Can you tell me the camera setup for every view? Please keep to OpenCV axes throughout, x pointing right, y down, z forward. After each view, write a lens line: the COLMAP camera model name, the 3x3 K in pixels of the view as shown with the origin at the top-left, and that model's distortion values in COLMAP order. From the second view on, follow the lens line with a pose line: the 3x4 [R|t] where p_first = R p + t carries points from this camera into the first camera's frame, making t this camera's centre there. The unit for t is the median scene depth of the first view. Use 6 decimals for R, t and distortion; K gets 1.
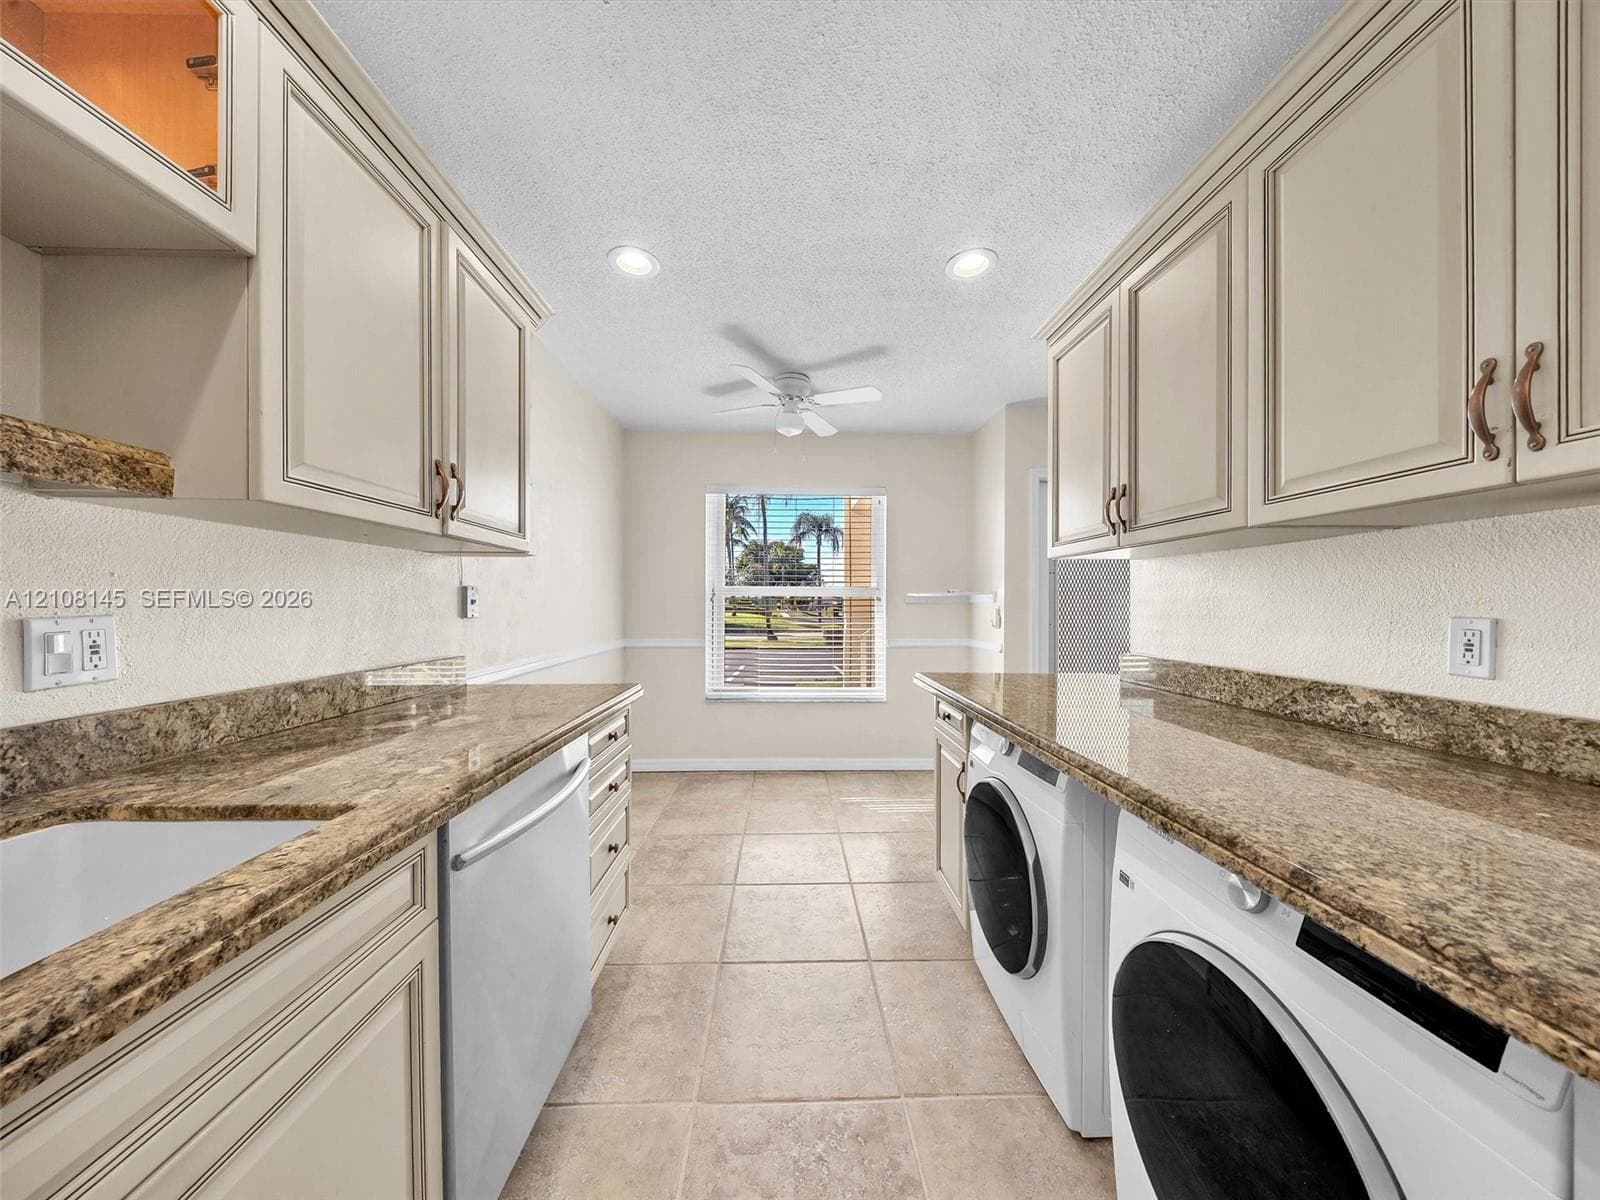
lens RADIAL K [[538.8, 0, 796.5], [0, 538.8, 607.6], [0, 0, 1]] dist [-0.001515, -0.000987]
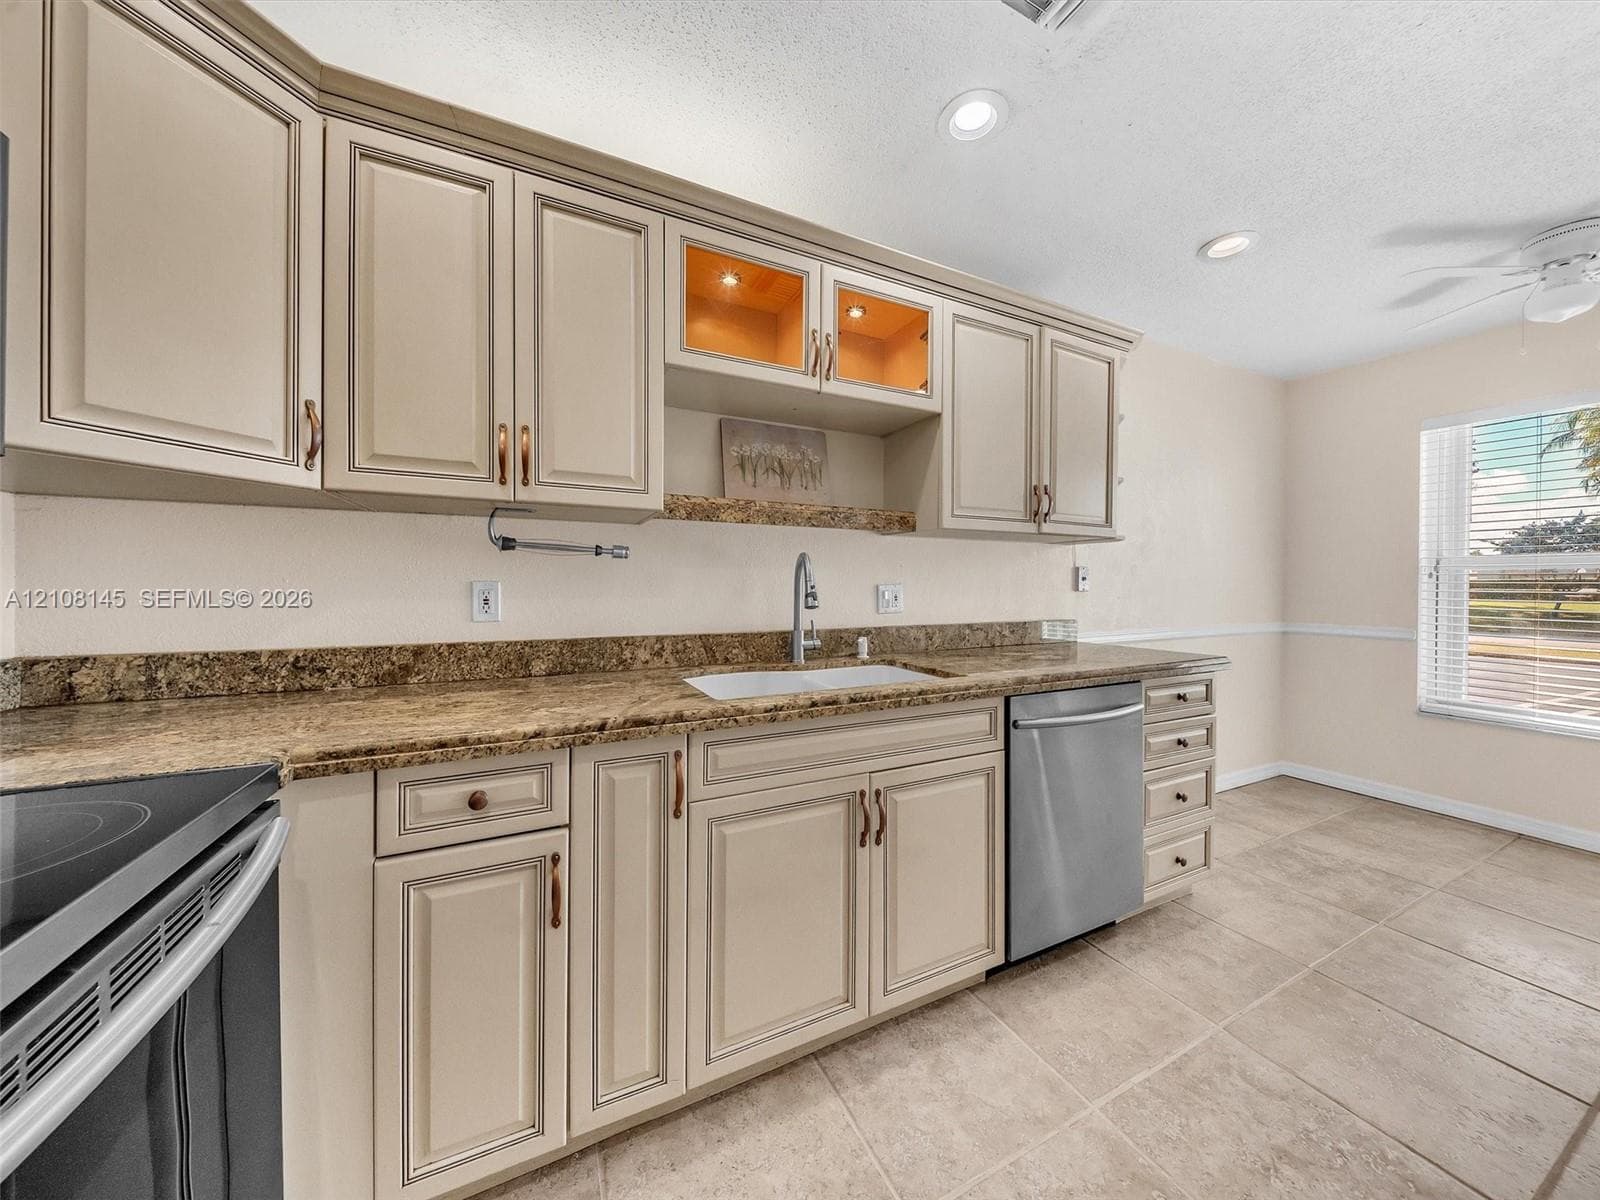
lens RADIAL K [[538.8, 0, 797.5], [0, 538.8, 589.5], [0, 0, 1]] dist [-0.001515, -0.000987]
pose [[0.414318, 0.007721, -0.910100, 0.530172], [-0.008197, 0.999955, 0.004751, 0.025882], [0.910095, 0.005492, 0.414363, -0.297380]]
